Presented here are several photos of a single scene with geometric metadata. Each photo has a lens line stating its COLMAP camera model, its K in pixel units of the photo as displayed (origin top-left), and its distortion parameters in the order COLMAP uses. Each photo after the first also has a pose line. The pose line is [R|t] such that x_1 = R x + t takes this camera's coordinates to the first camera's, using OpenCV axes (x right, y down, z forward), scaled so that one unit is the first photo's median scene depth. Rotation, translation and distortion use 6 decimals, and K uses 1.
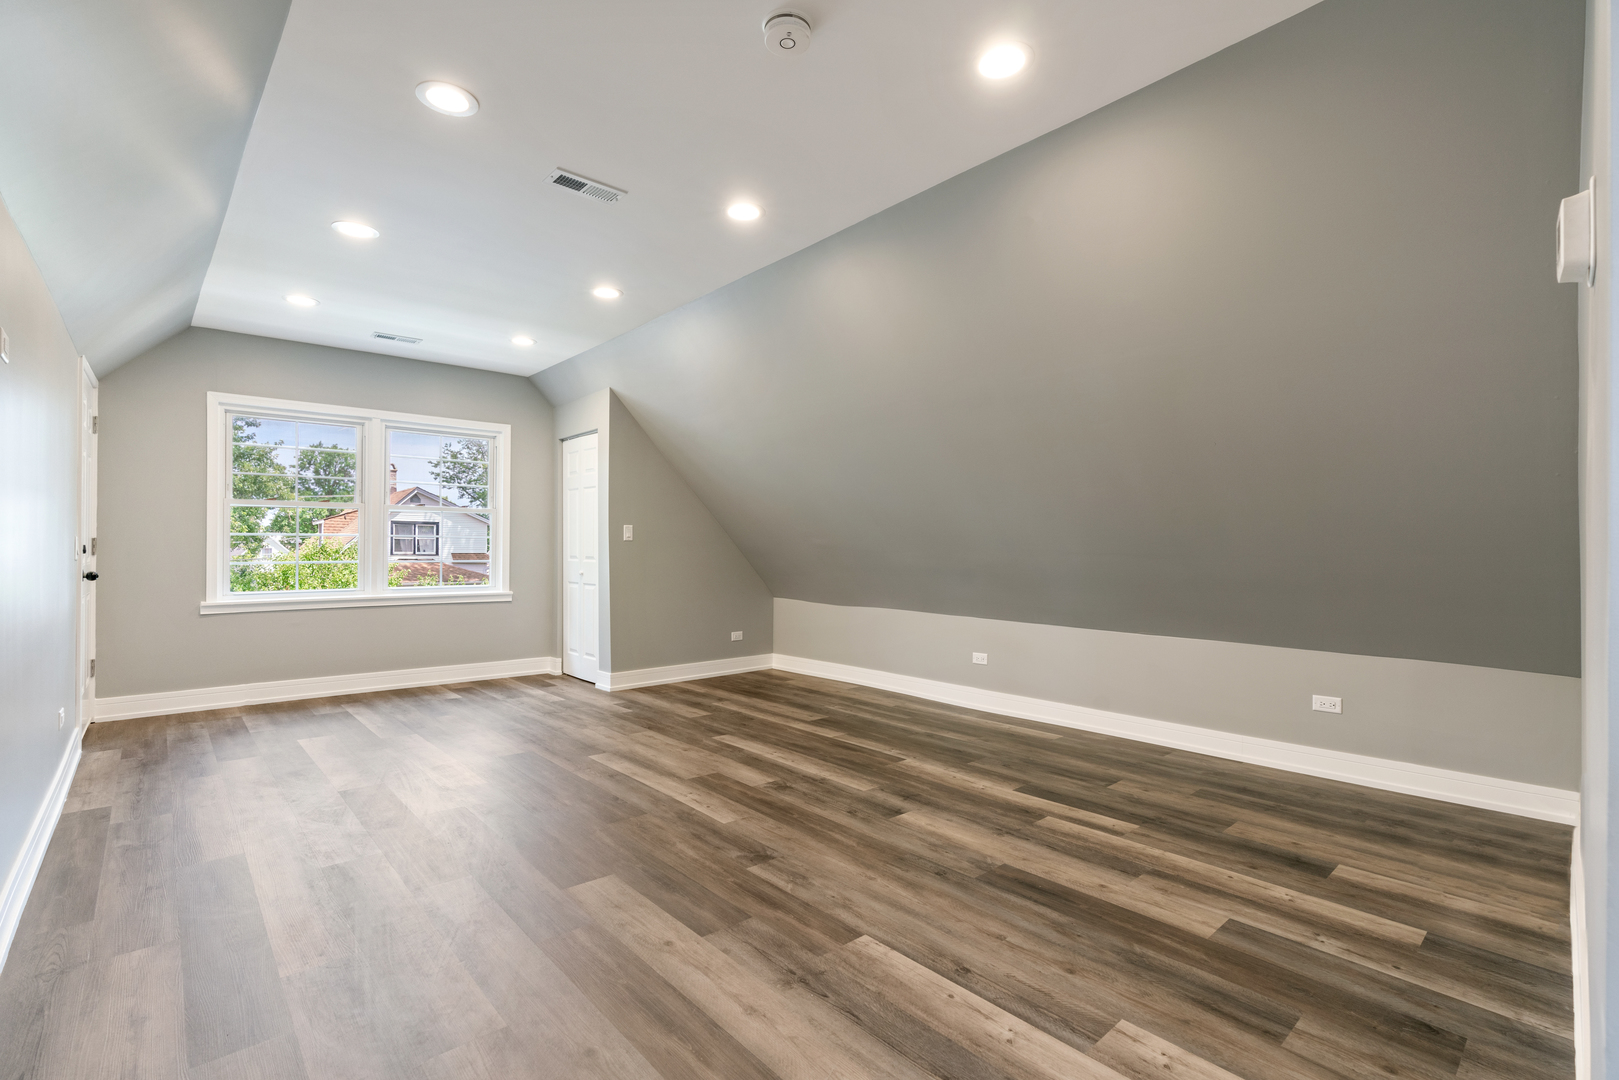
lens RADIAL K [[732.9, 0, 808.9], [0, 732.9, 534.8], [0, 0, 1]] dist [0.002611, -0.000023]
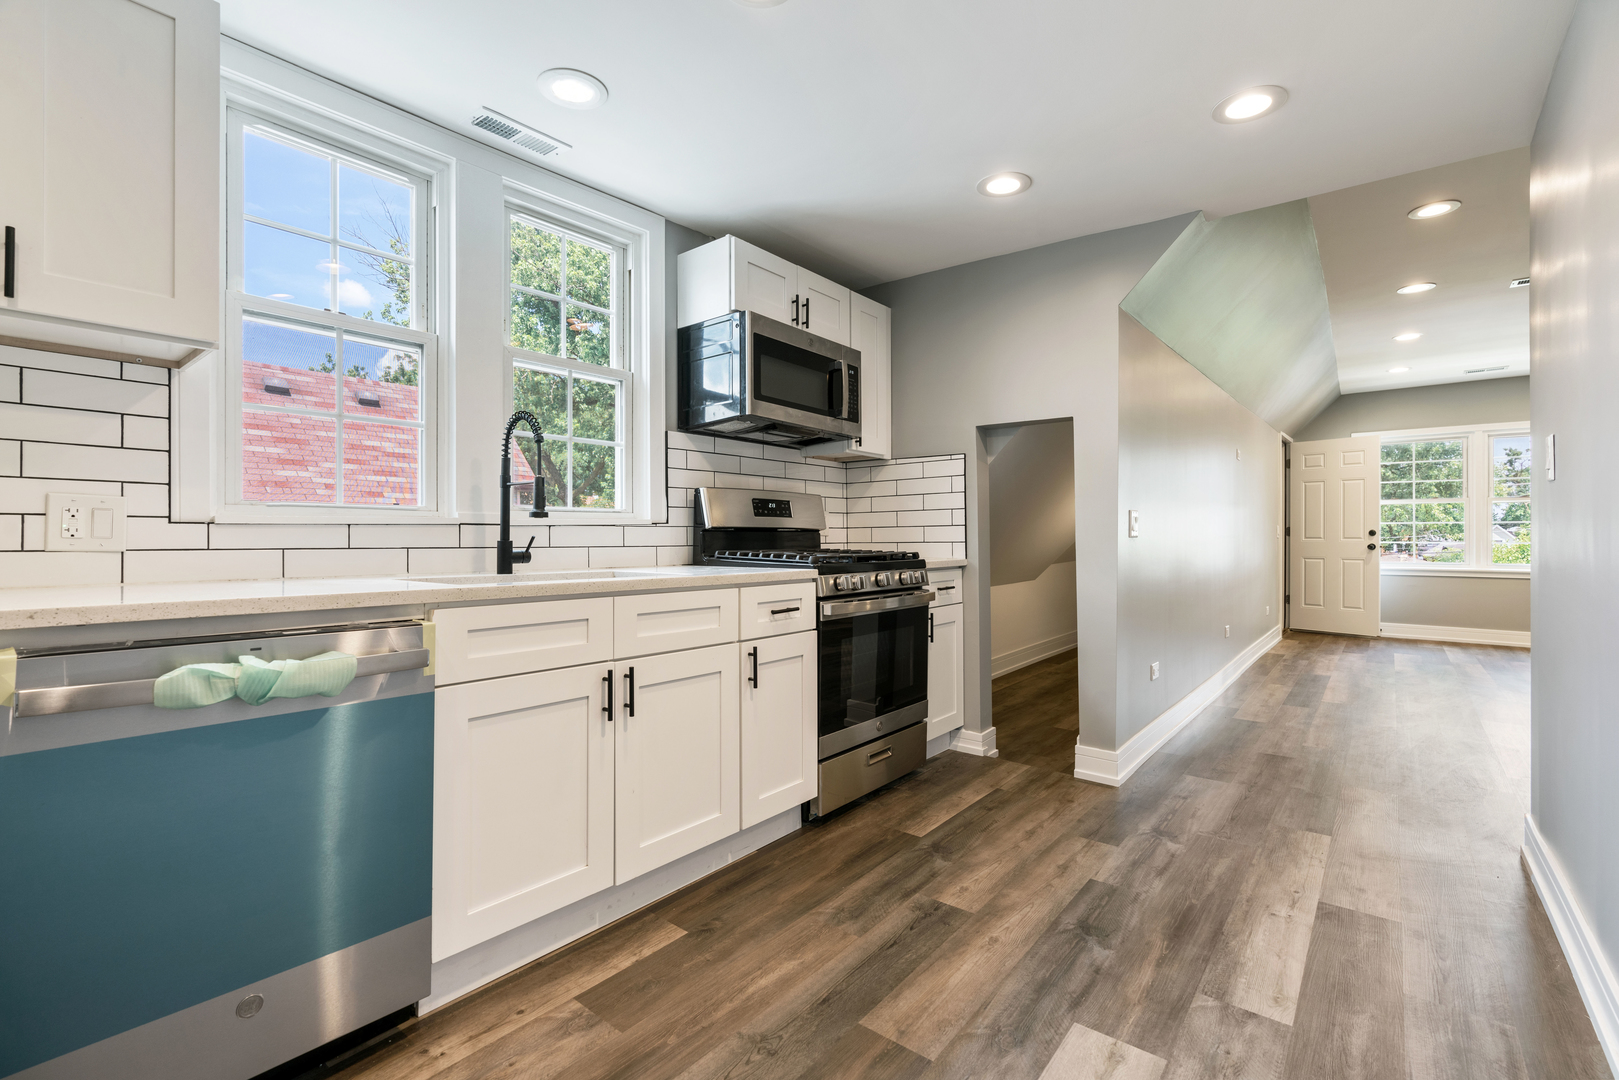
lens RADIAL K [[732.9, 0, 802.6], [0, 732.9, 535.2], [0, 0, 1]] dist [0.002611, -0.000023]
pose [[0.152891, 0.006515, -0.988222, 0.584495], [0.004423, 0.999964, 0.007277, 0.010218], [0.988233, -0.005483, 0.152857, -0.431670]]
